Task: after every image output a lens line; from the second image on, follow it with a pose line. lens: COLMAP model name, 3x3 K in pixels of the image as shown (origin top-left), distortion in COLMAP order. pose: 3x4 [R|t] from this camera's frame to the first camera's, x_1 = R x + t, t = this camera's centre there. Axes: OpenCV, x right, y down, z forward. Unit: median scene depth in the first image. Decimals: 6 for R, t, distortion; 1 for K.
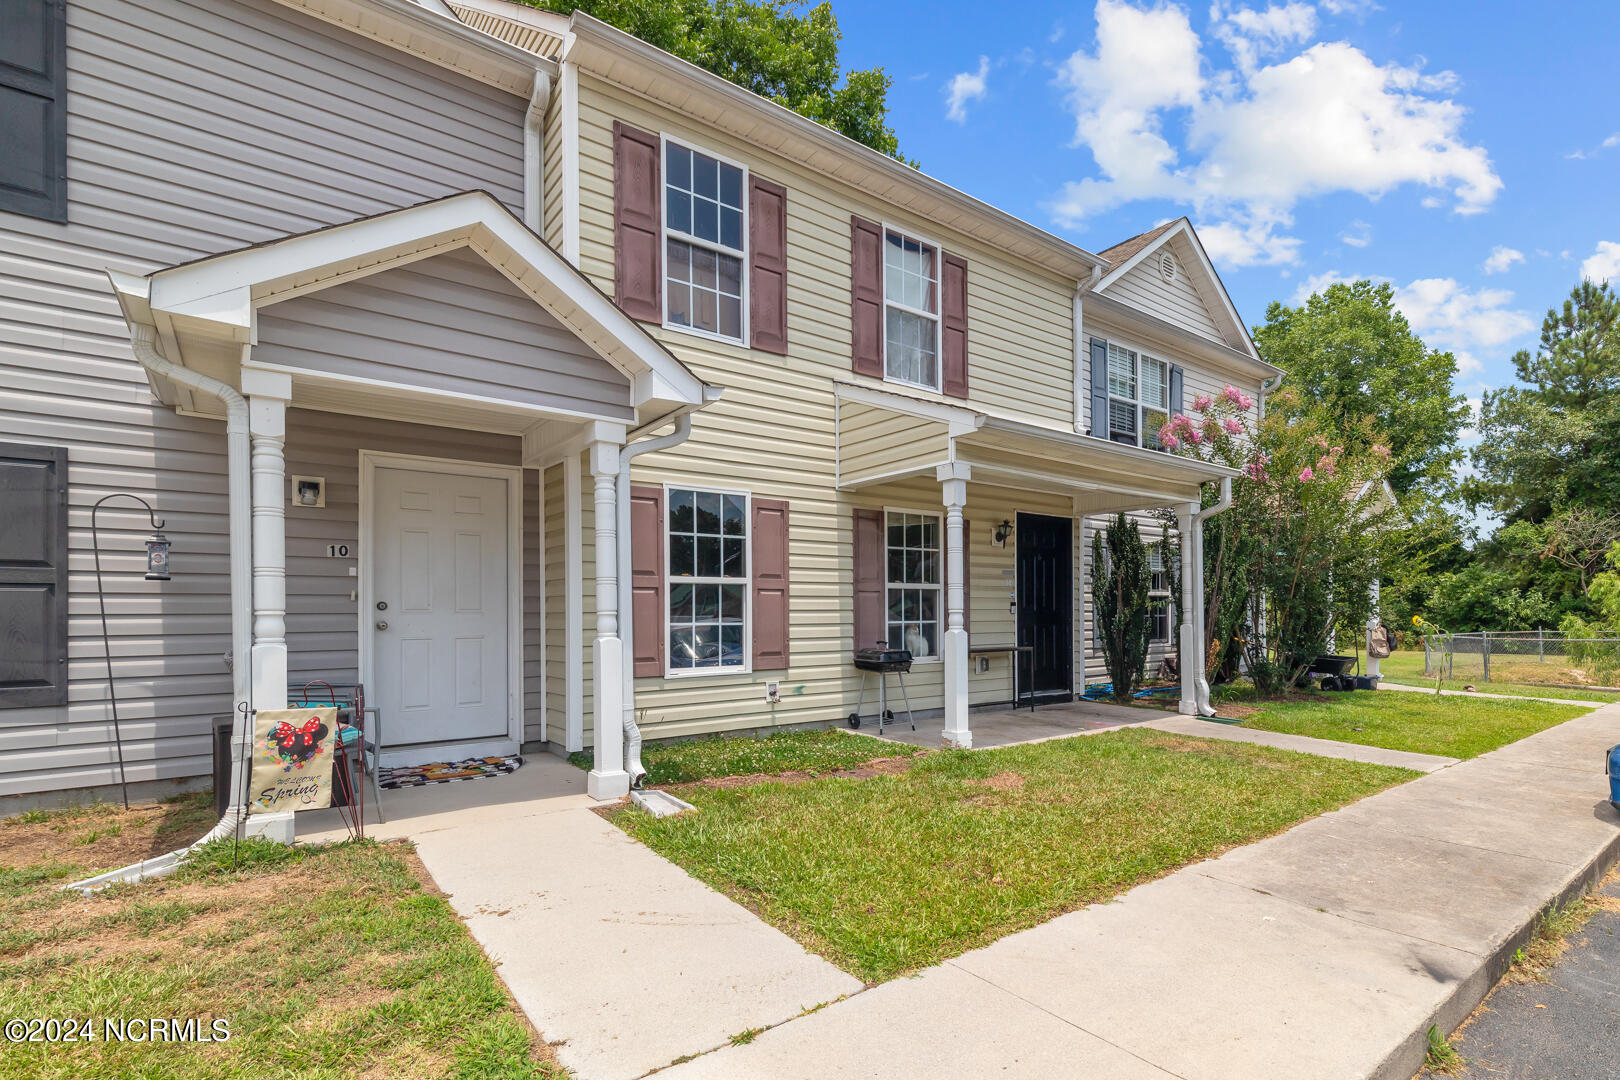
lens RADIAL K [[764.9, 0, 848.0], [0, 764.9, 612.8], [0, 0, 1]] dist [0.001103, 0.000024]
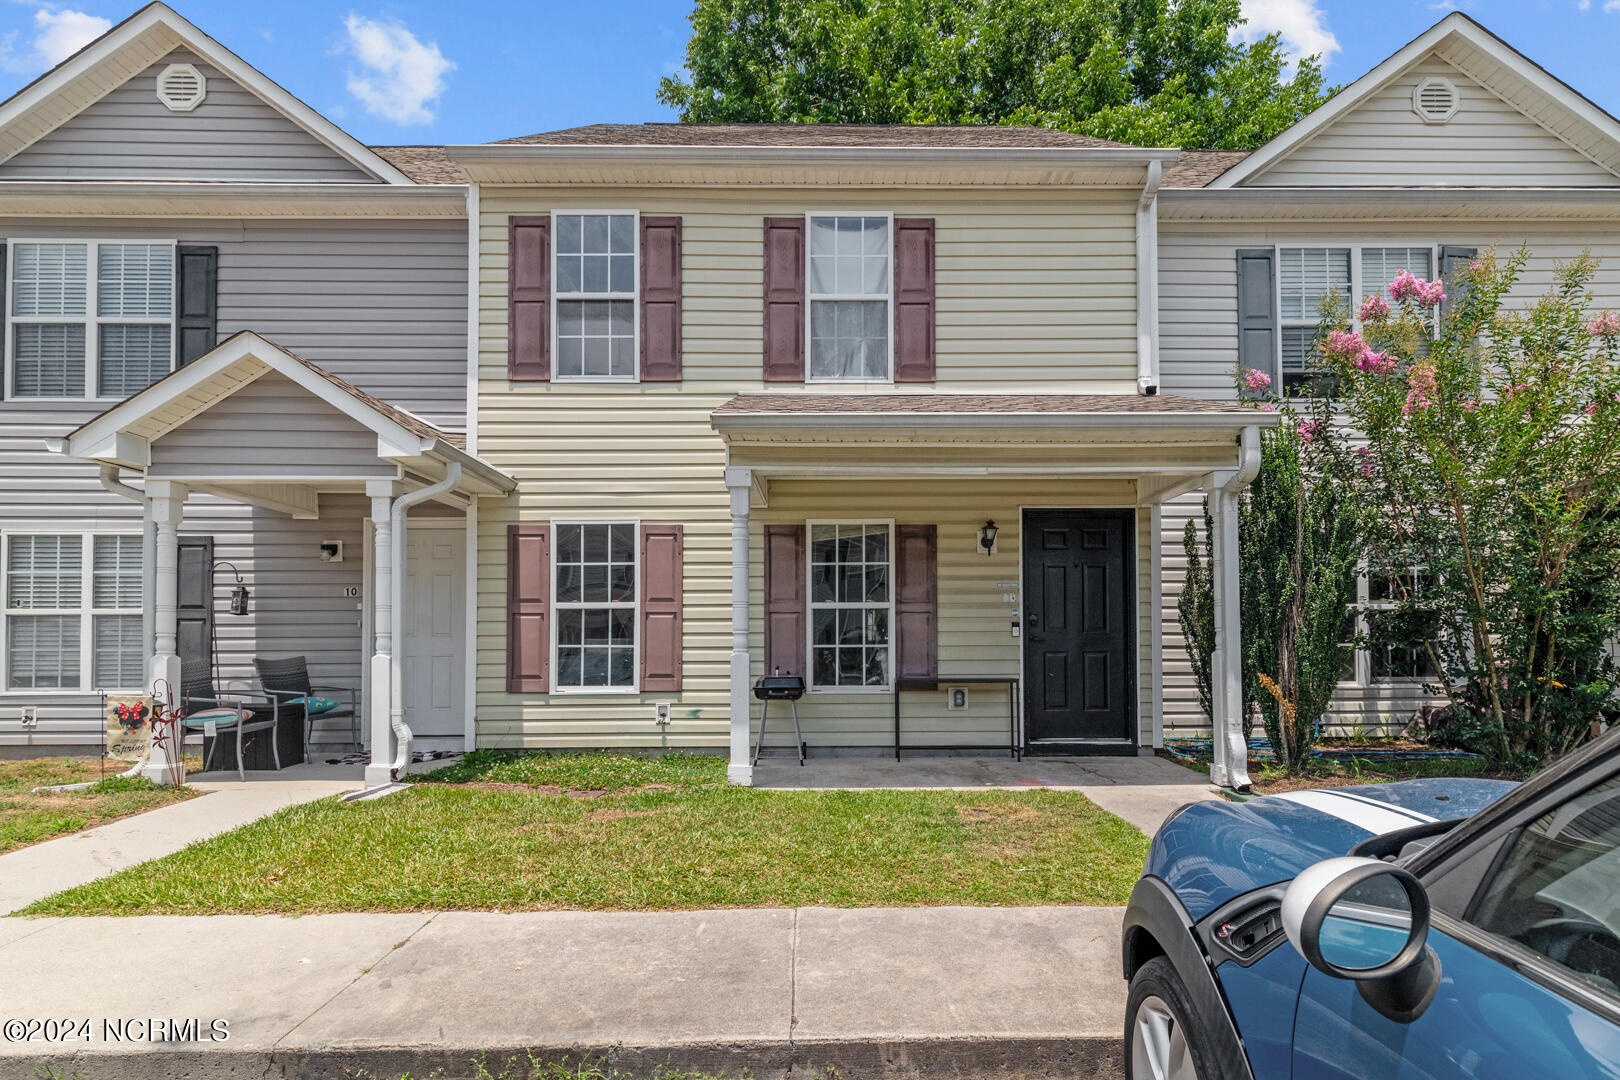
lens RADIAL K [[811.6, 0, 812.5], [0, 811.6, 629.0], [0, 0, 1]] dist [-0.000471, -0.000232]
pose [[0.800850, -0.009809, -0.598785, 0.704030], [0.000527, 0.999877, -0.015675, 0.007980], [0.598865, 0.012237, 0.800757, 0.253460]]
